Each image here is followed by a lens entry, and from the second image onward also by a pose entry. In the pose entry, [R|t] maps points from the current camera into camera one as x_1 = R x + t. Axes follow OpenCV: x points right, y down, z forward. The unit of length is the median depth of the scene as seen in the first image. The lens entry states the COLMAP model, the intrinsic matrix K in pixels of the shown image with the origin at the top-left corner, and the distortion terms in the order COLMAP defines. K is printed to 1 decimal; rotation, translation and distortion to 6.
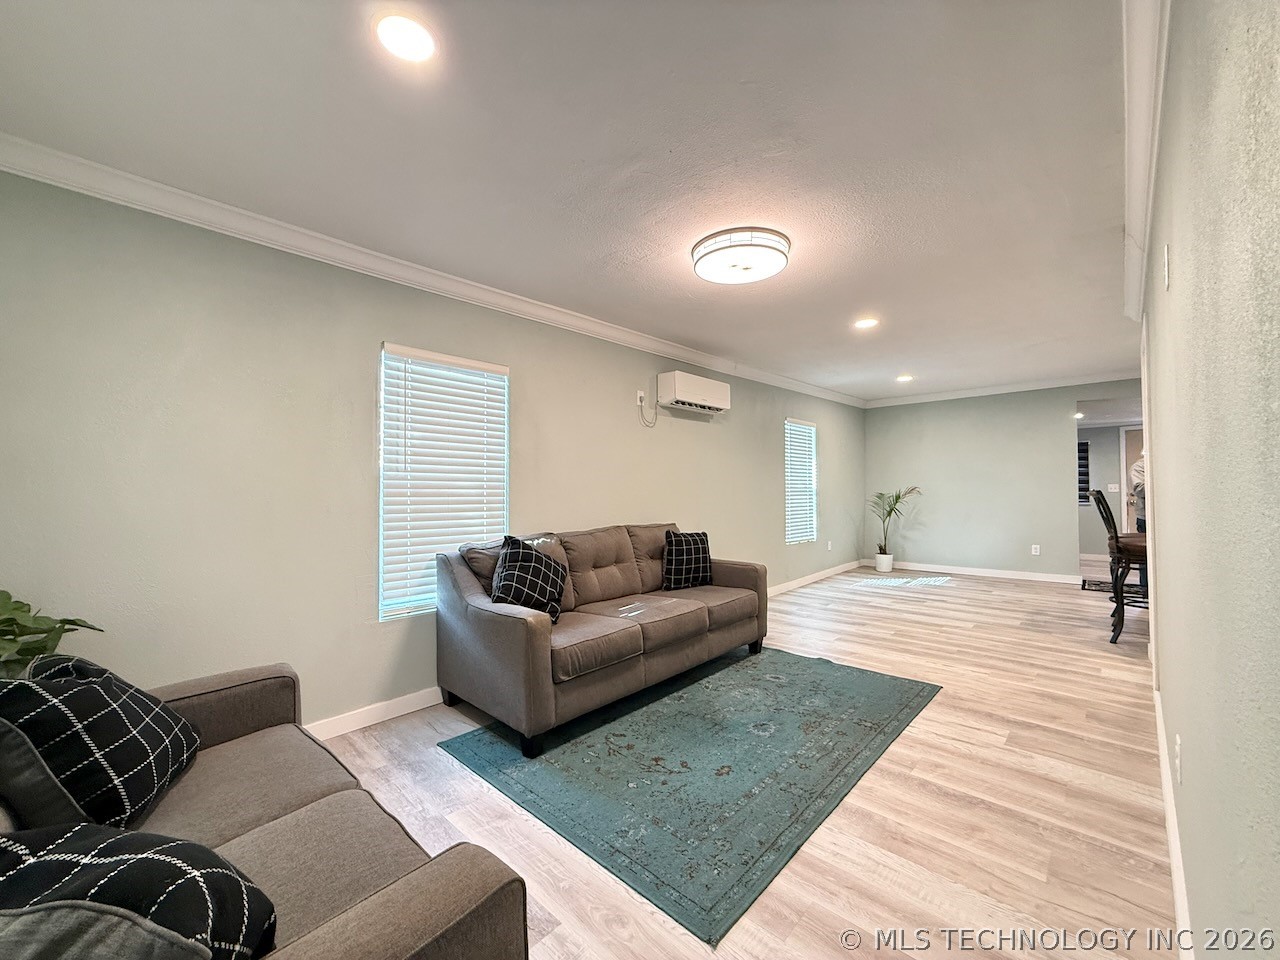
lens RADIAL K [[508.9, 0, 637.5], [0, 508.9, 484.8], [0, 0, 1]] dist [0.000966, -0.000294]
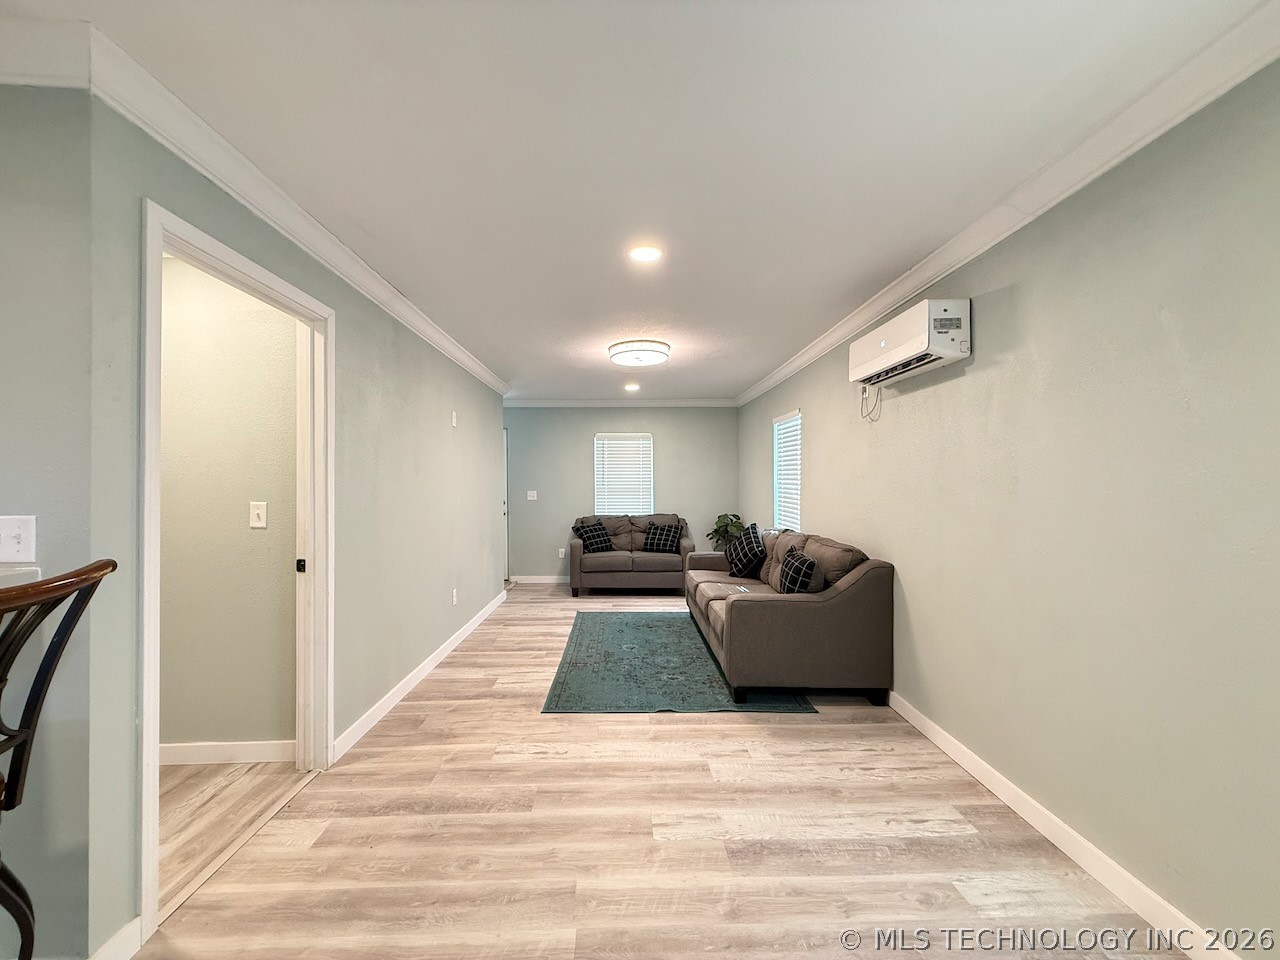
lens RADIAL K [[508.9, 0, 633.1], [0, 508.9, 483.5], [0, 0, 1]] dist [0.000966, -0.000294]
pose [[-0.706823, 0.010880, -0.707307, 1.269018], [0.014673, 0.999892, 0.000717, -0.040023], [0.707238, -0.009871, -0.706906, 1.989167]]
